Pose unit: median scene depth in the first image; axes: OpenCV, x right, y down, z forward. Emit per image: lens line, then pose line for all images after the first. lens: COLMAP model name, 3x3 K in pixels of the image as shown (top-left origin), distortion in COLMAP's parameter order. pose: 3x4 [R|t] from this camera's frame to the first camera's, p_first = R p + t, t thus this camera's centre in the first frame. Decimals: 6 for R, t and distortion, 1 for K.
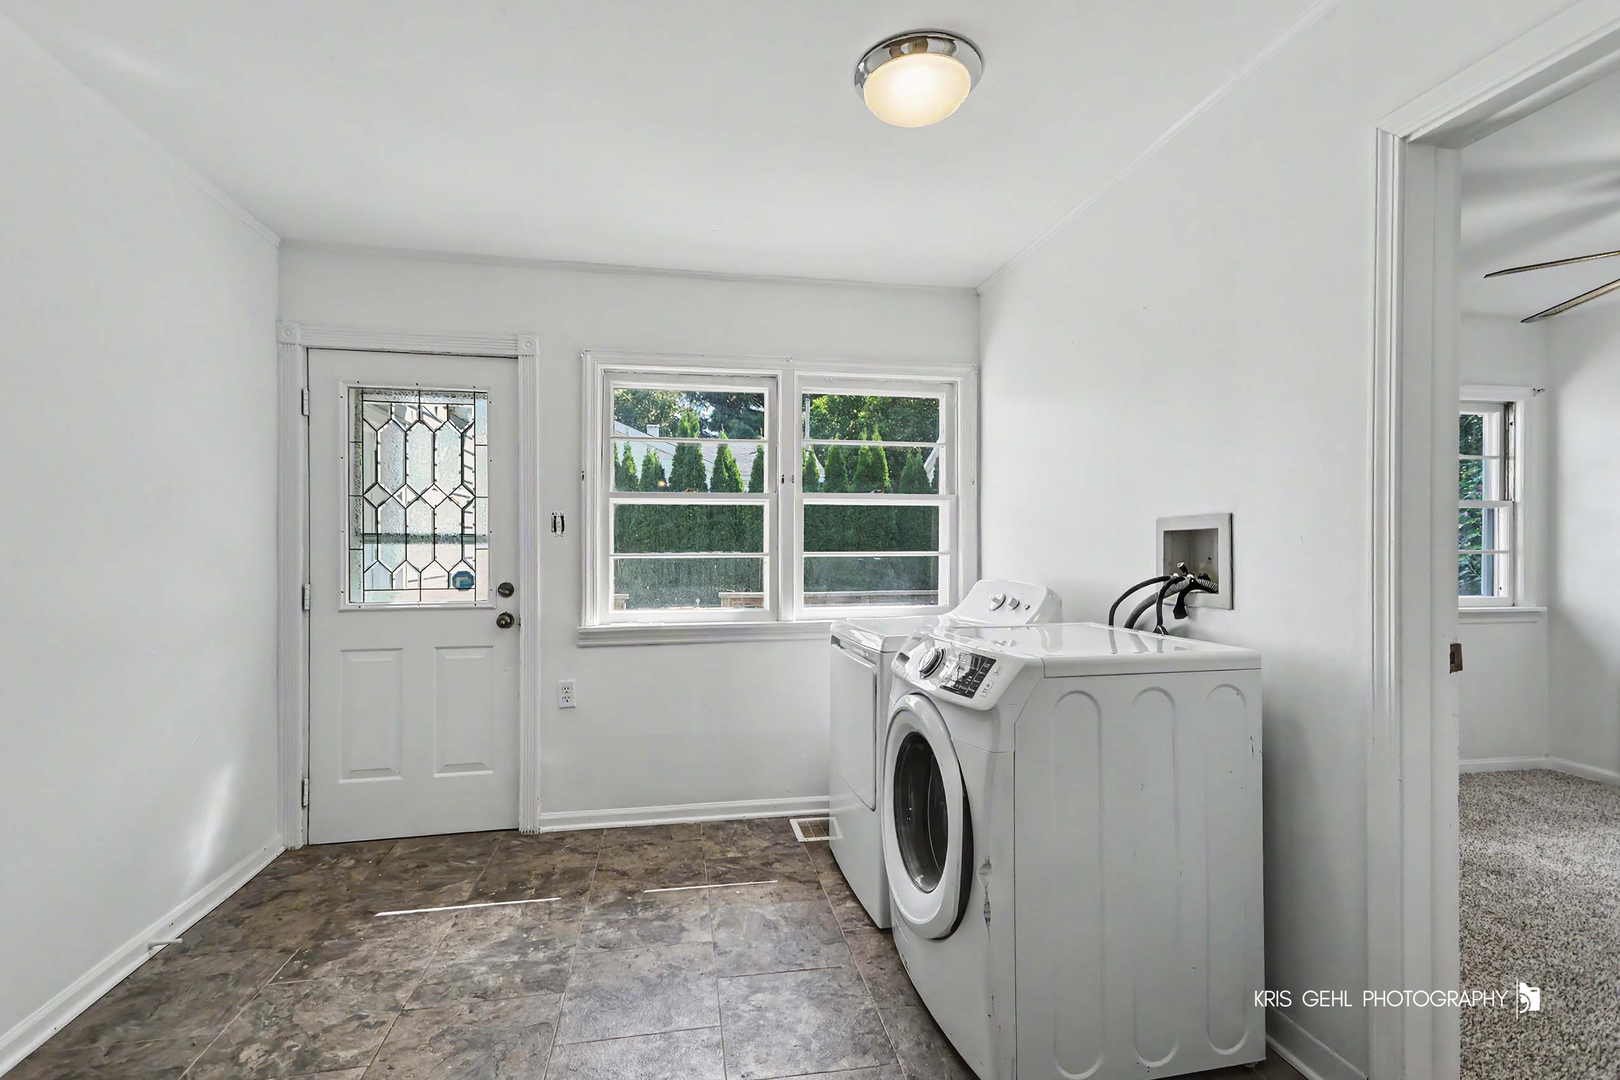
lens RADIAL K [[740.7, 0, 804.0], [0, 740.7, 547.5], [0, 0, 1]] dist [0.013103, -0.000147]
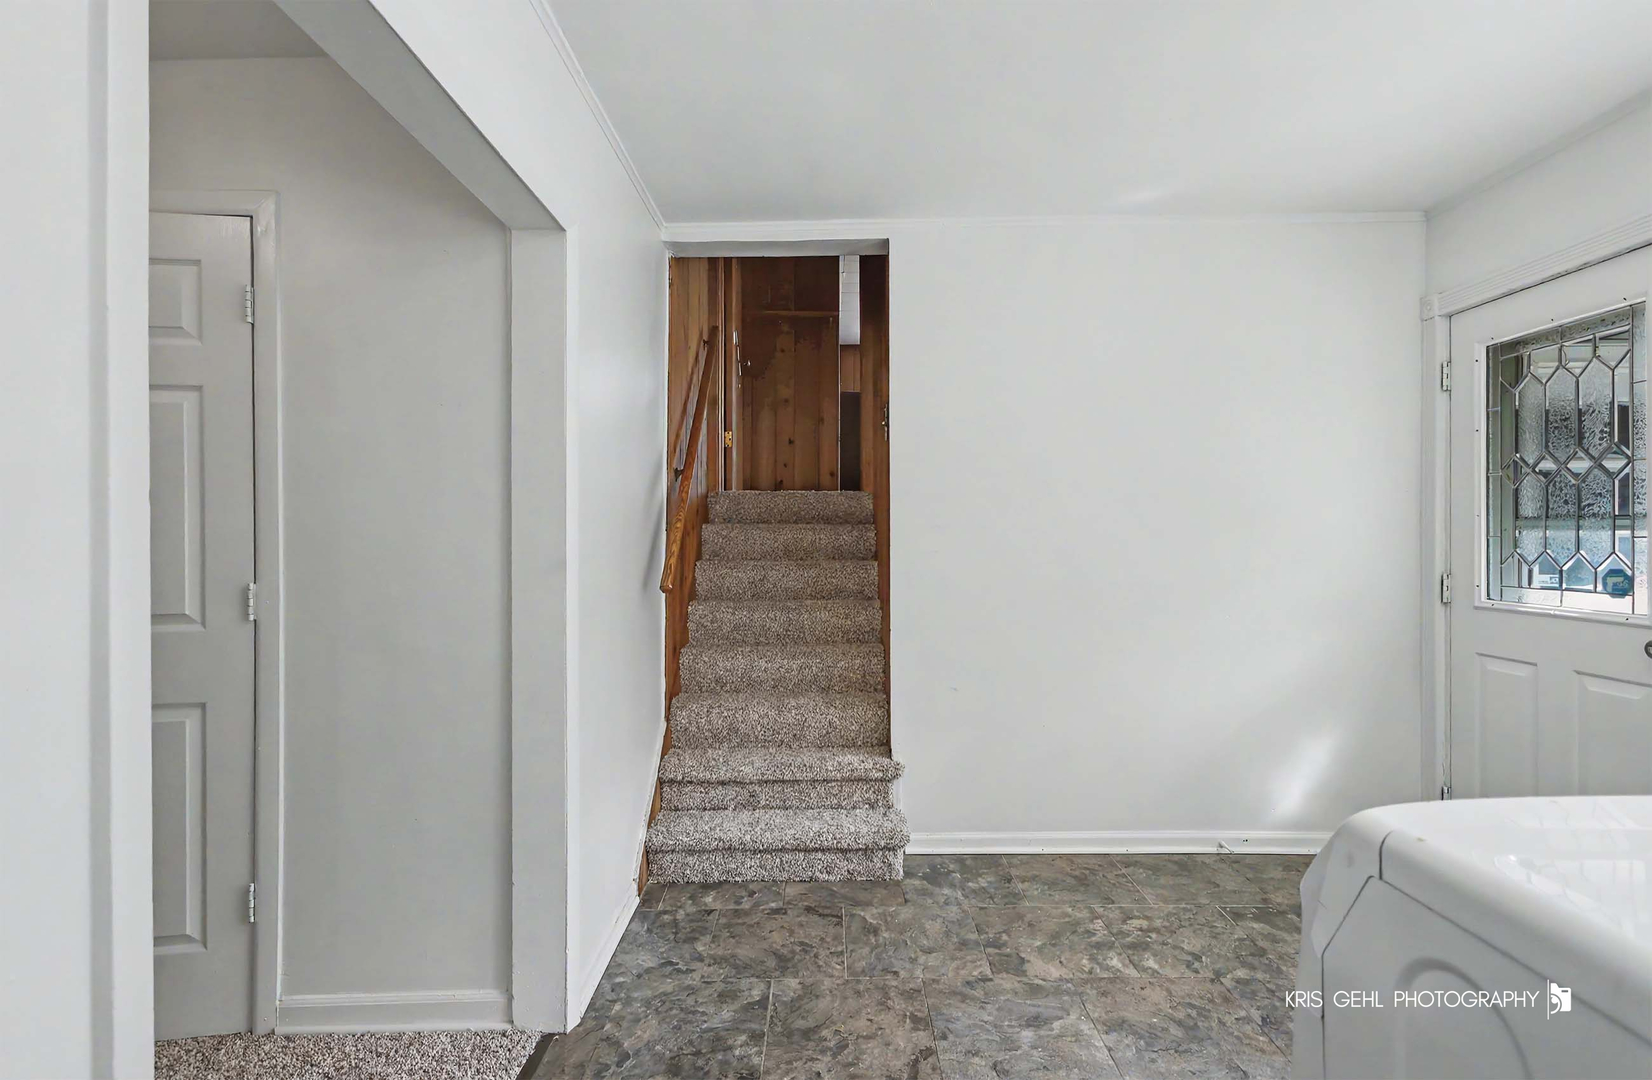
lens RADIAL K [[759.9, 0, 826.0], [0, 759.9, 540.0], [0, 0, 1]] dist [0.000895, 0.000060]
pose [[-0.188933, 0.007182, -0.981964, 0.393184], [0.006250, 0.999962, 0.006112, -0.004024], [0.981970, -0.004982, -0.188971, 0.426614]]
